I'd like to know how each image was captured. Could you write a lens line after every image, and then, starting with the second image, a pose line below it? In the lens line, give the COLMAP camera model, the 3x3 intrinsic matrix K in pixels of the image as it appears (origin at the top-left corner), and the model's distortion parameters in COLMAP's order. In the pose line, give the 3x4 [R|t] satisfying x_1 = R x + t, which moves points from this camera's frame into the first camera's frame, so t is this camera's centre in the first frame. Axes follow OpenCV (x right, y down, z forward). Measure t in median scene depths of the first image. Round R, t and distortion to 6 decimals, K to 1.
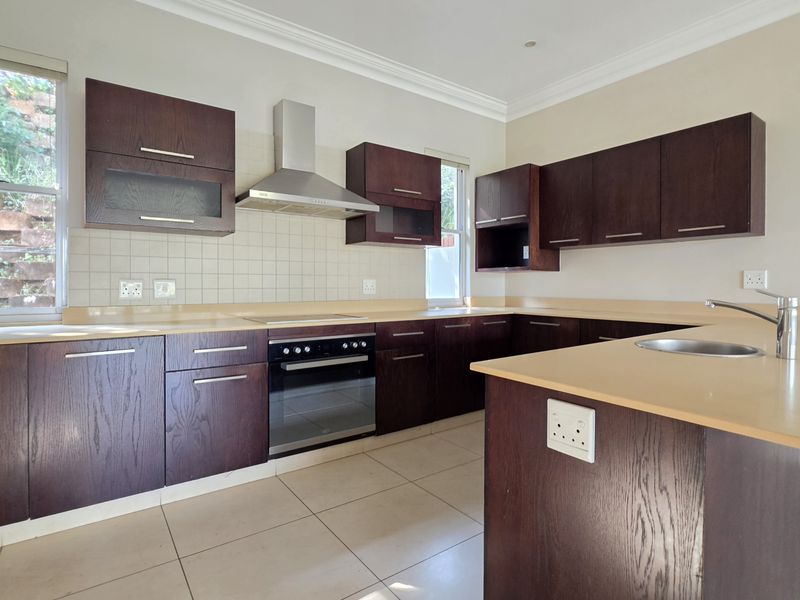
lens RADIAL K [[438.1, 0, 401.8], [0, 438.1, 284.3], [0, 0, 1]] dist [-0.006559, -0.000215]
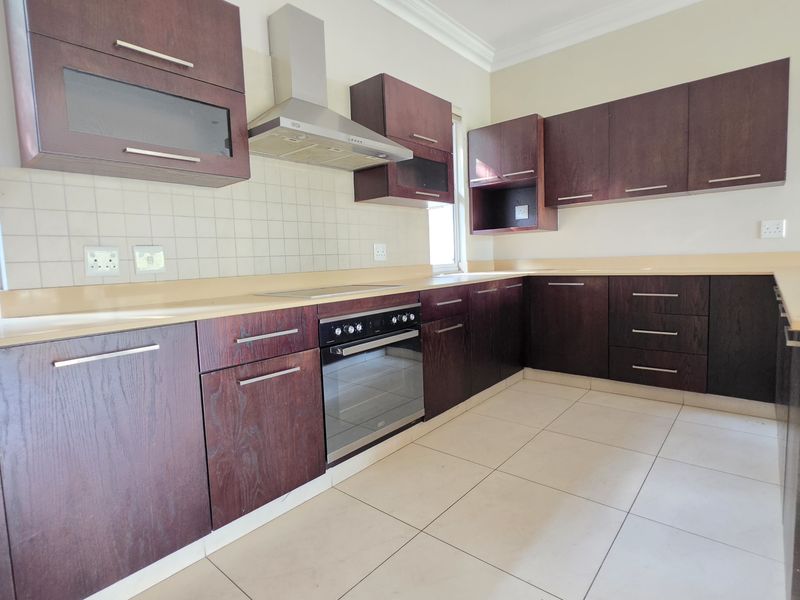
lens RADIAL K [[427.7, 0, 398.5], [0, 427.7, 292.1], [0, 0, 1]] dist [-0.006268, 0.000794]
pose [[0.972489, -0.056376, 0.226025, -0.256868], [0.039350, 0.996086, 0.079142, 0.020621], [-0.229602, -0.068070, 0.970901, 0.188422]]
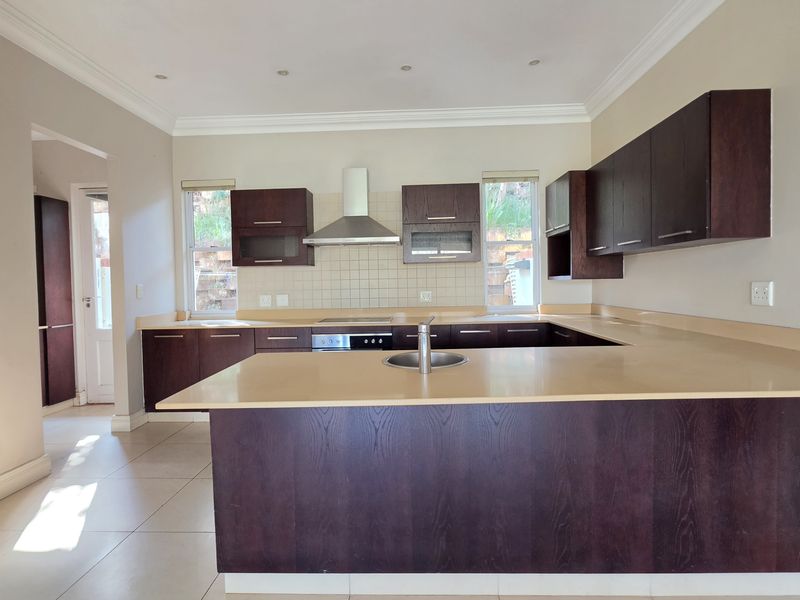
lens RADIAL K [[427.7, 0, 398.5], [0, 427.7, 292.1], [0, 0, 1]] dist [-0.006268, 0.000794]
pose [[0.784033, -0.002405, -0.620715, 0.684183], [0.020784, 0.999533, 0.022380, -0.039096], [0.620371, -0.030448, 0.783717, -0.002024]]
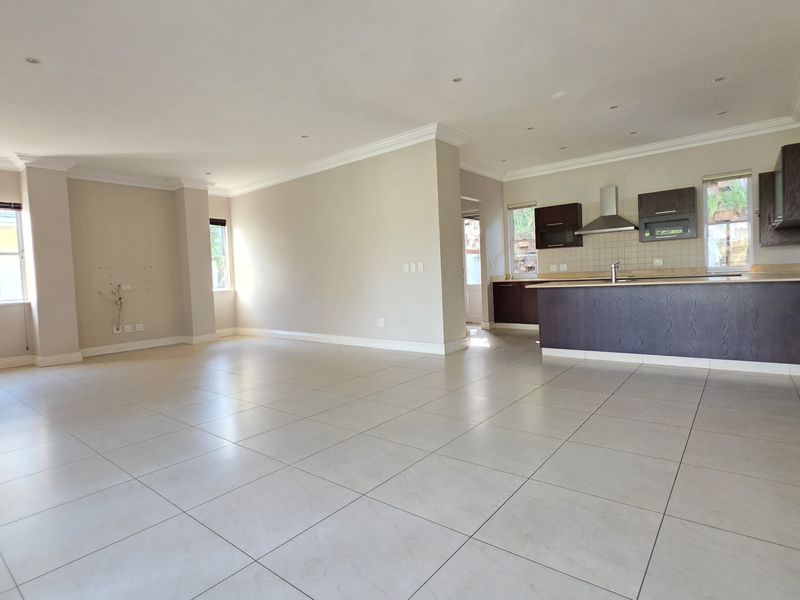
lens RADIAL K [[427.7, 0, 398.5], [0, 427.7, 292.1], [0, 0, 1]] dist [-0.006268, 0.000794]
pose [[0.254324, 0.024100, -0.966819, 1.613396], [0.043357, 0.998400, 0.036293, 0.020817], [0.966147, -0.051149, 0.252872, -0.657763]]
